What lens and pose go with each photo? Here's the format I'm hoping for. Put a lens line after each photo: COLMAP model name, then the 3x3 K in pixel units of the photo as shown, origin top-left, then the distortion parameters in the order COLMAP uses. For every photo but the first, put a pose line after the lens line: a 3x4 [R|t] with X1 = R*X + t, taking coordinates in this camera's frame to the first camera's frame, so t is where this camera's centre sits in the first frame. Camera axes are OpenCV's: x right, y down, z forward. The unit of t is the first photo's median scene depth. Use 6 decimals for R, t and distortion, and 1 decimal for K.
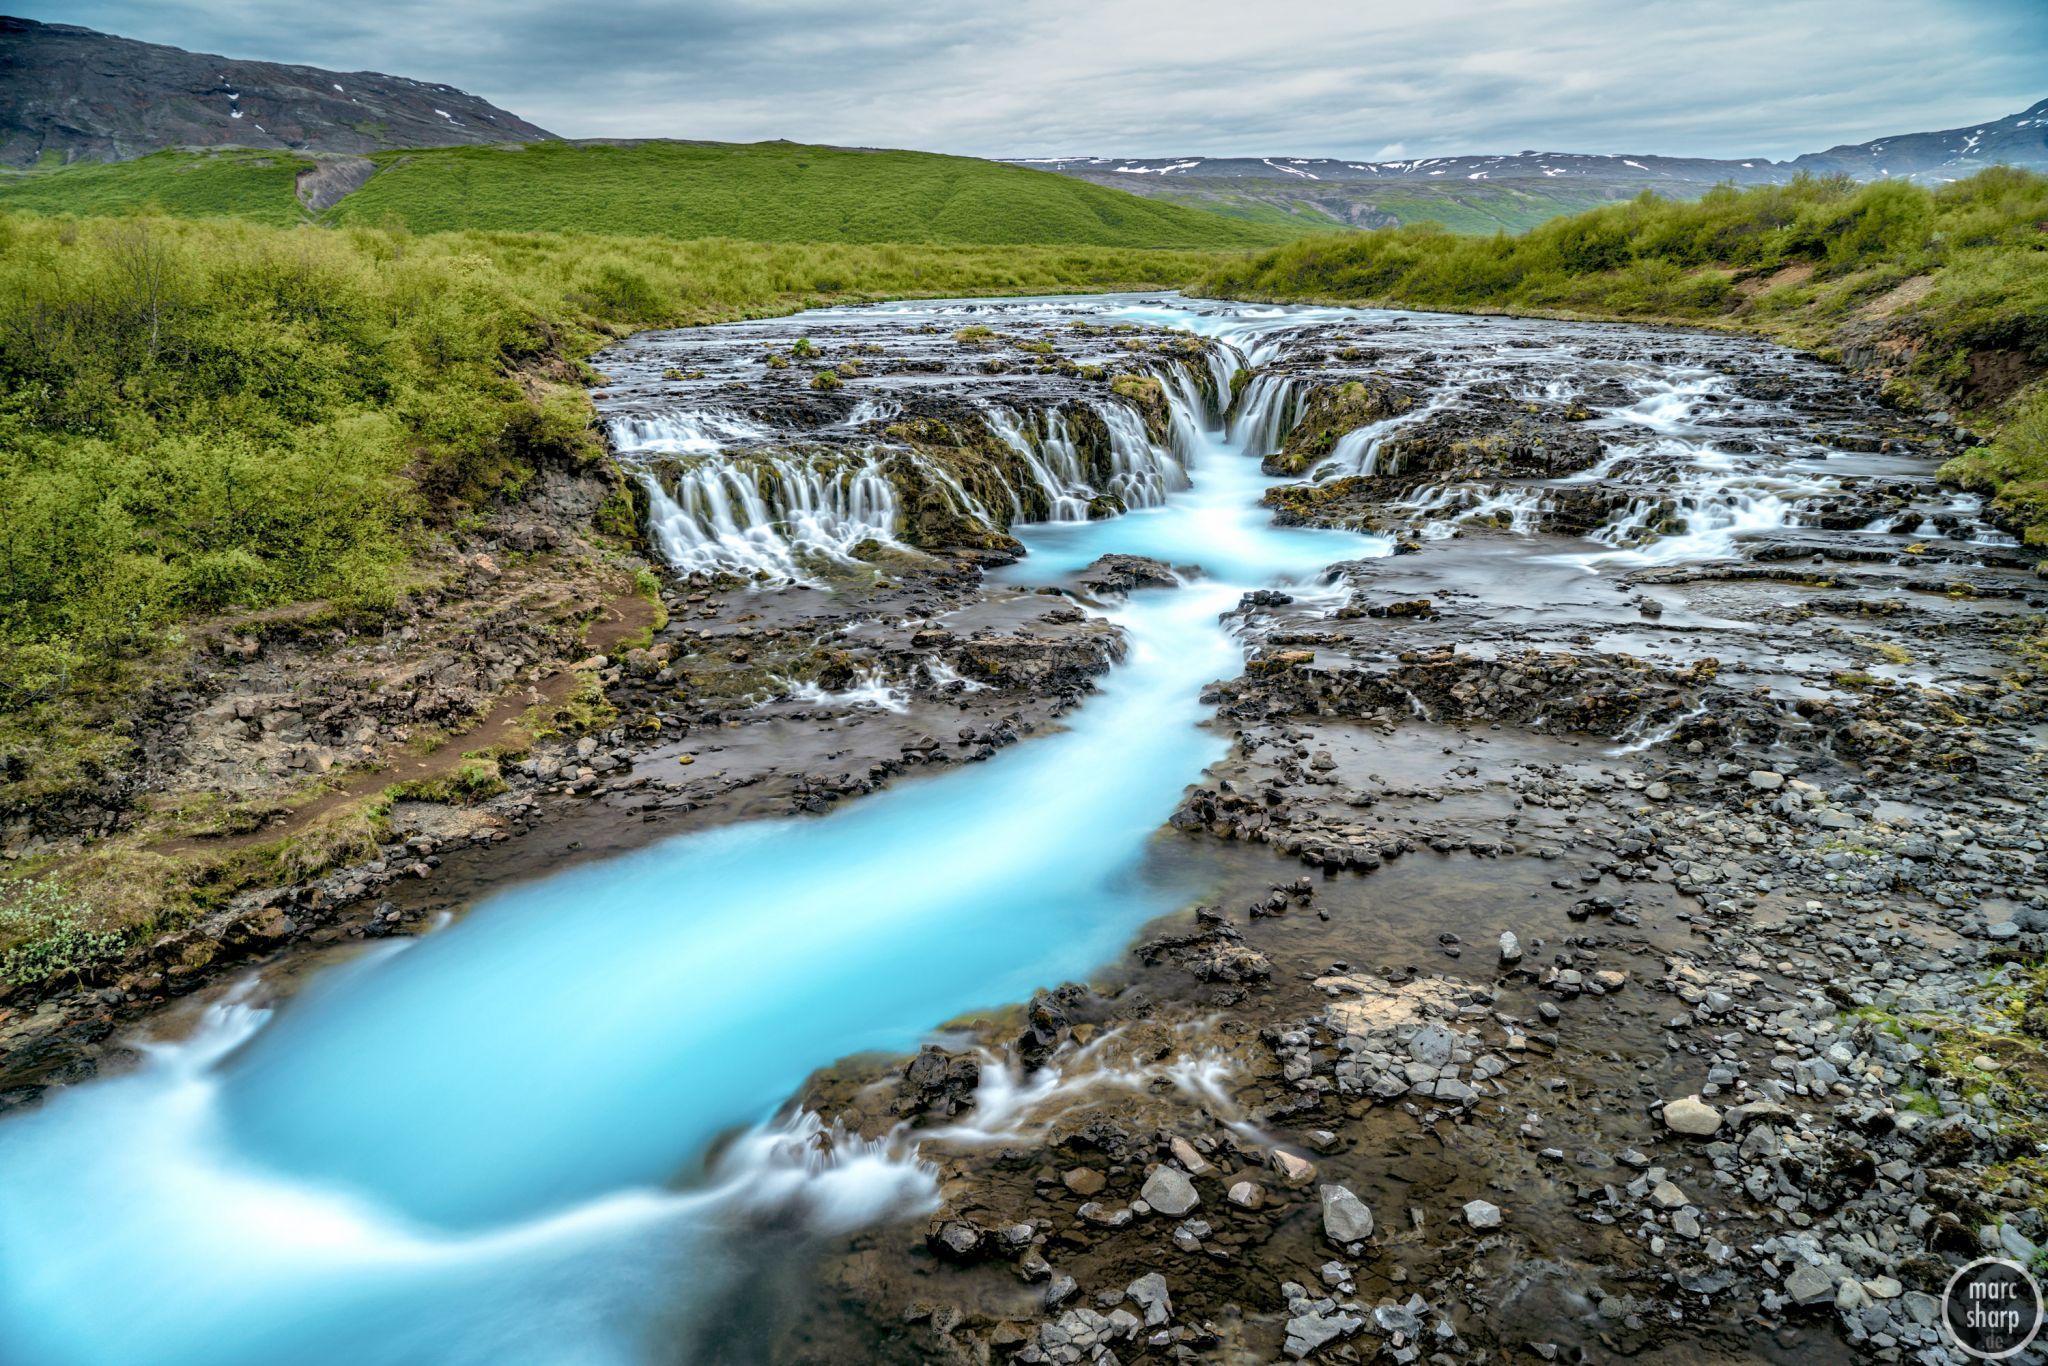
lens RADIAL K [[1430.8, 0, 1024.0], [0, 1430.8, 683.0], [0, 0, 1]] dist [-0.010194, 0.000057]
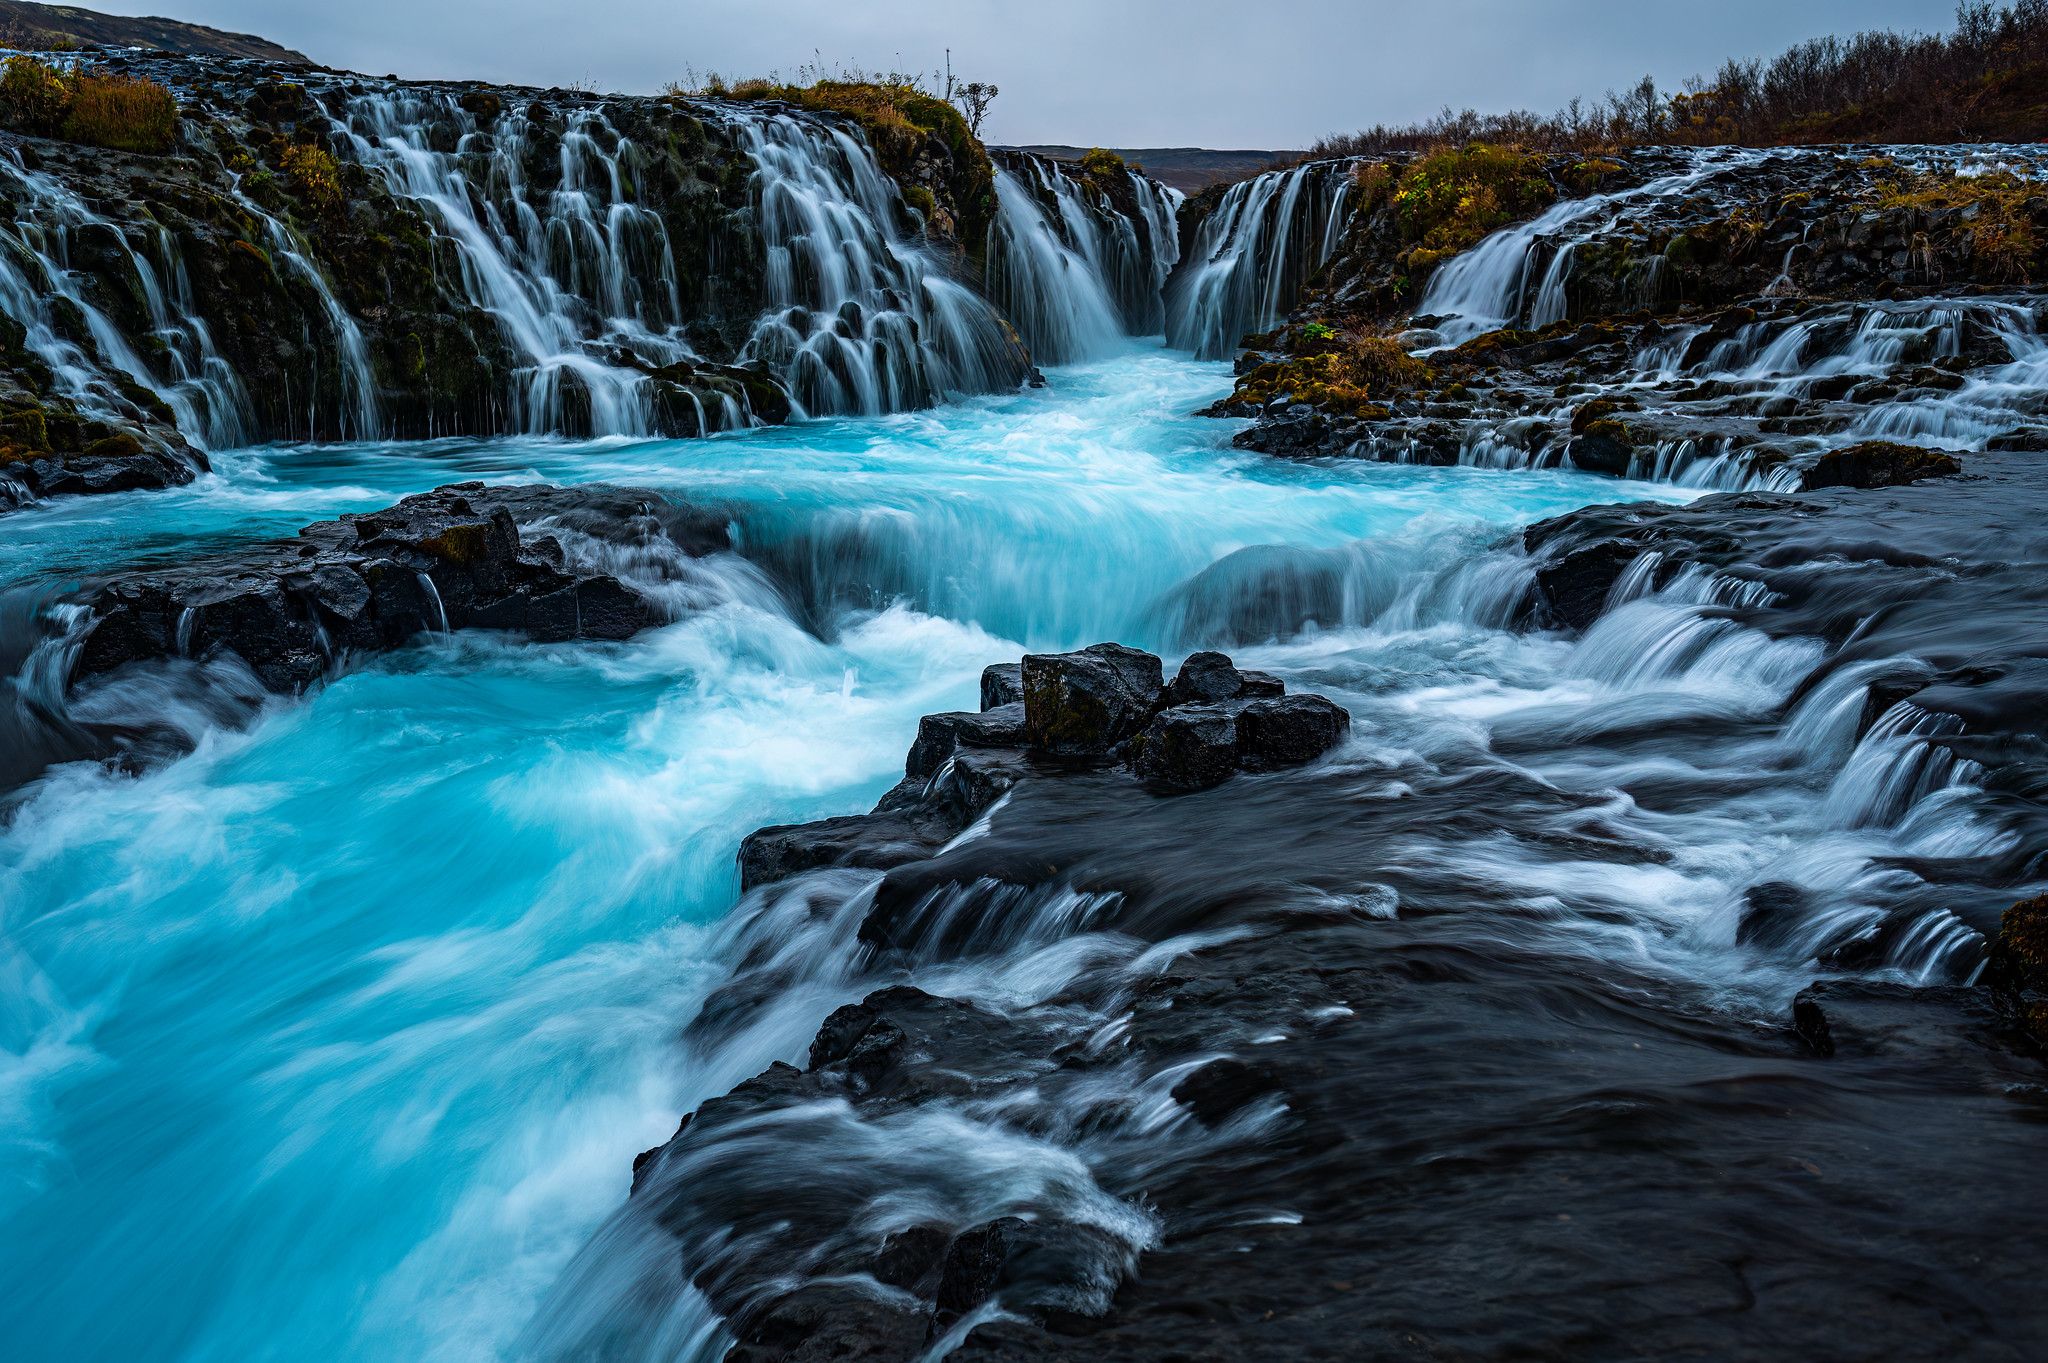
lens RADIAL K [[1810.3, 0, 1024.0], [0, 1810.3, 681.5], [0, 0, 1]] dist [-0.002974, -0.000709]
pose [[0.999447, 0.013601, 0.030332, 0.124288], [-0.011680, 0.997969, -0.062628, -0.041428], [-0.031122, 0.062239, 0.997576, 0.674495]]
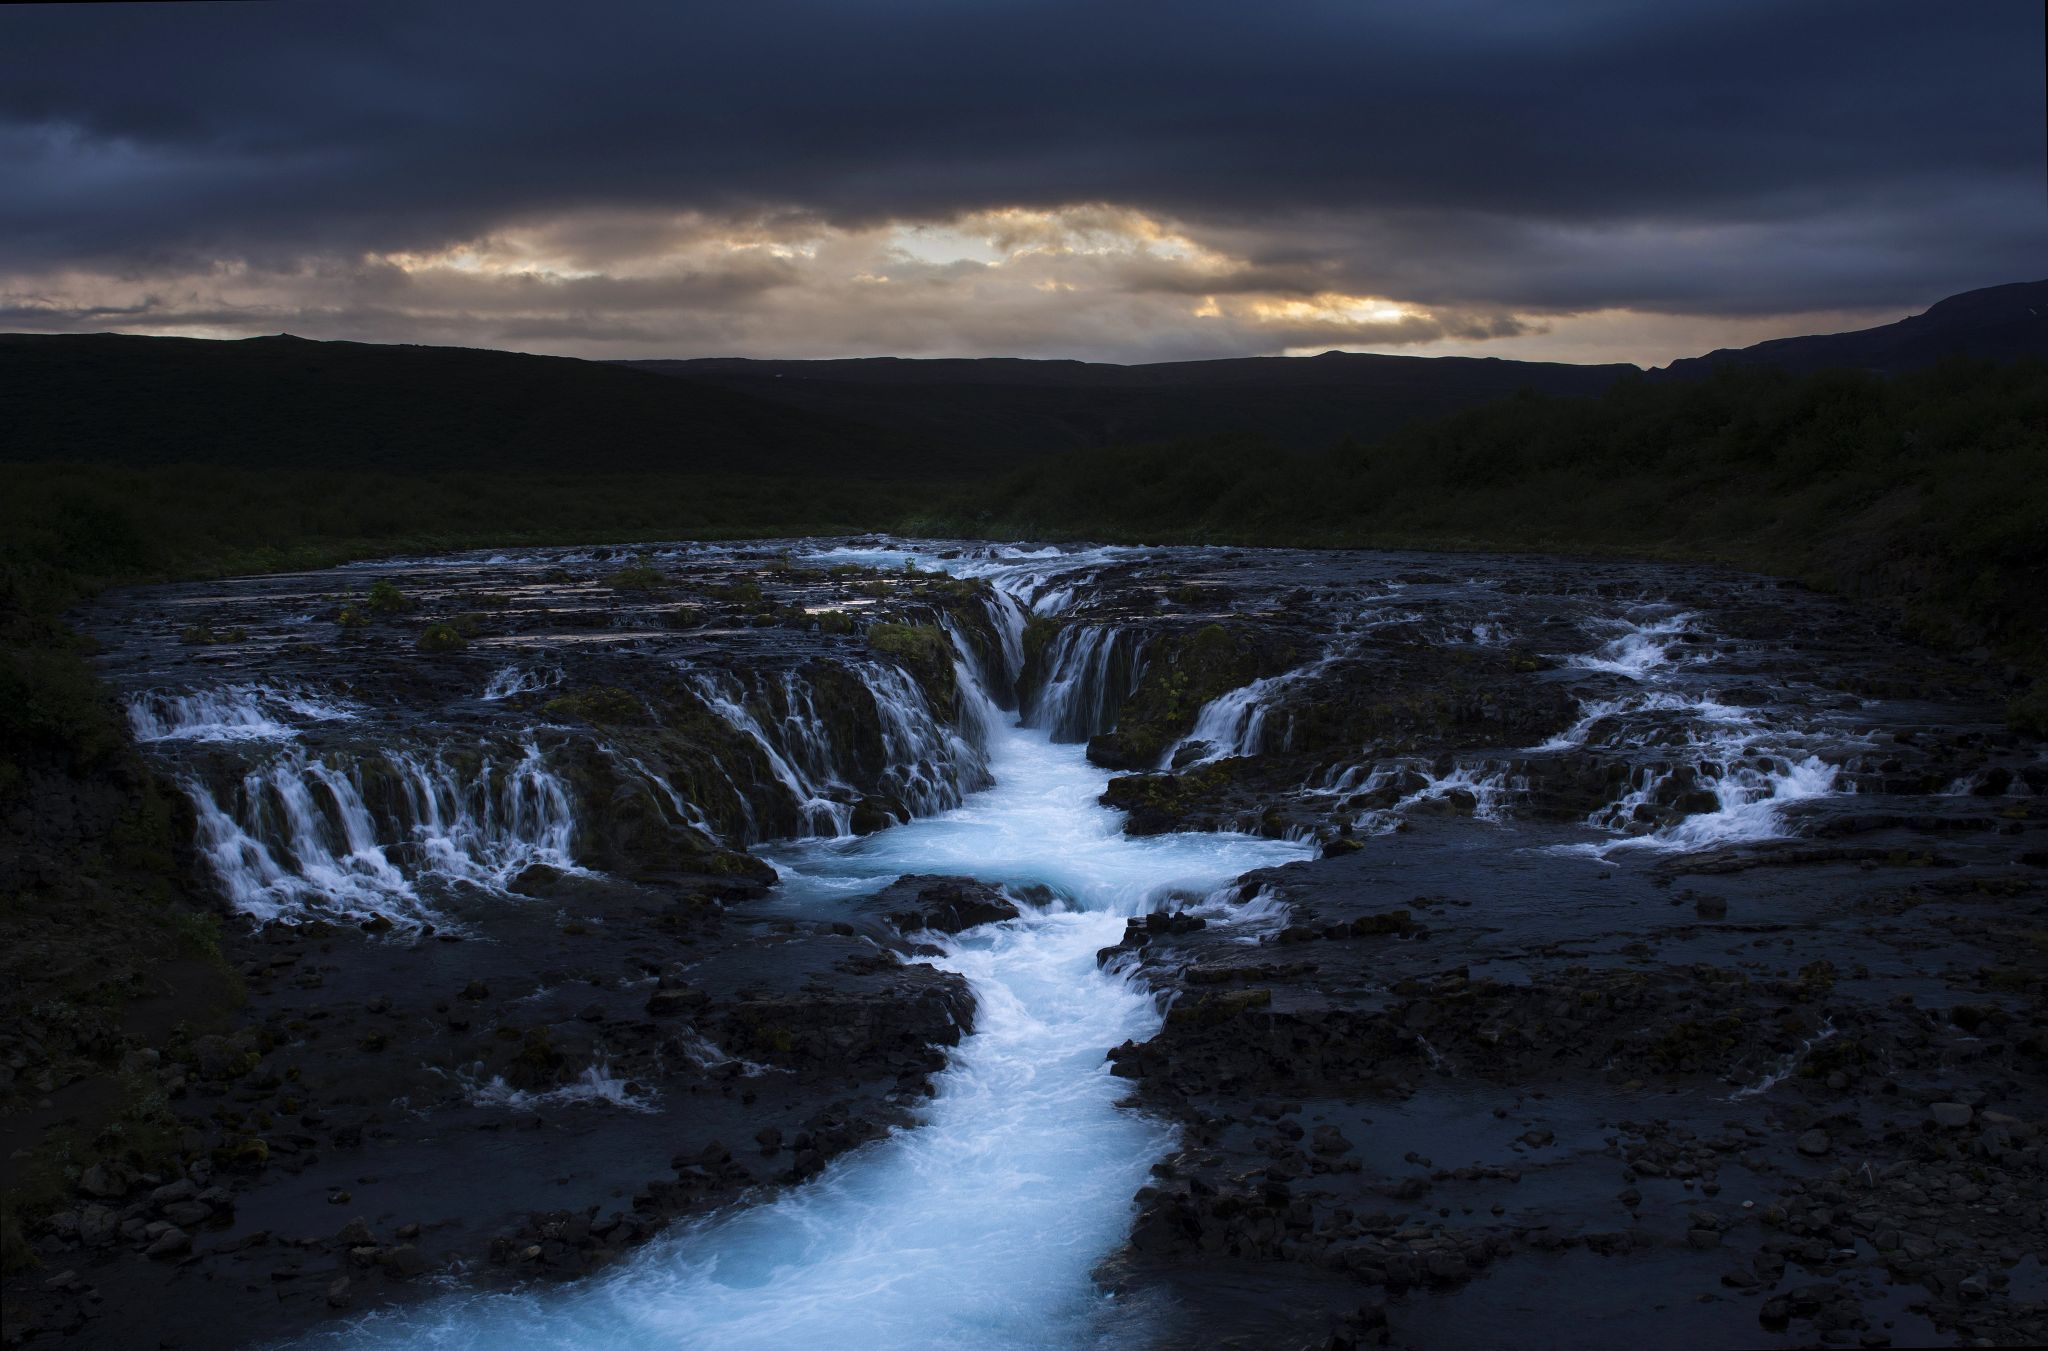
lens RADIAL K [[2146.1, 0, 1024.0], [0, 2146.1, 675.5], [0, 0, 1]] dist [-0.137500, 0.142972]
pose [[0.984415, -0.023442, 0.174289, -0.053252], [0.058422, 0.978381, -0.198388, 0.017407], [-0.165871, 0.205479, 0.964503, 0.018211]]
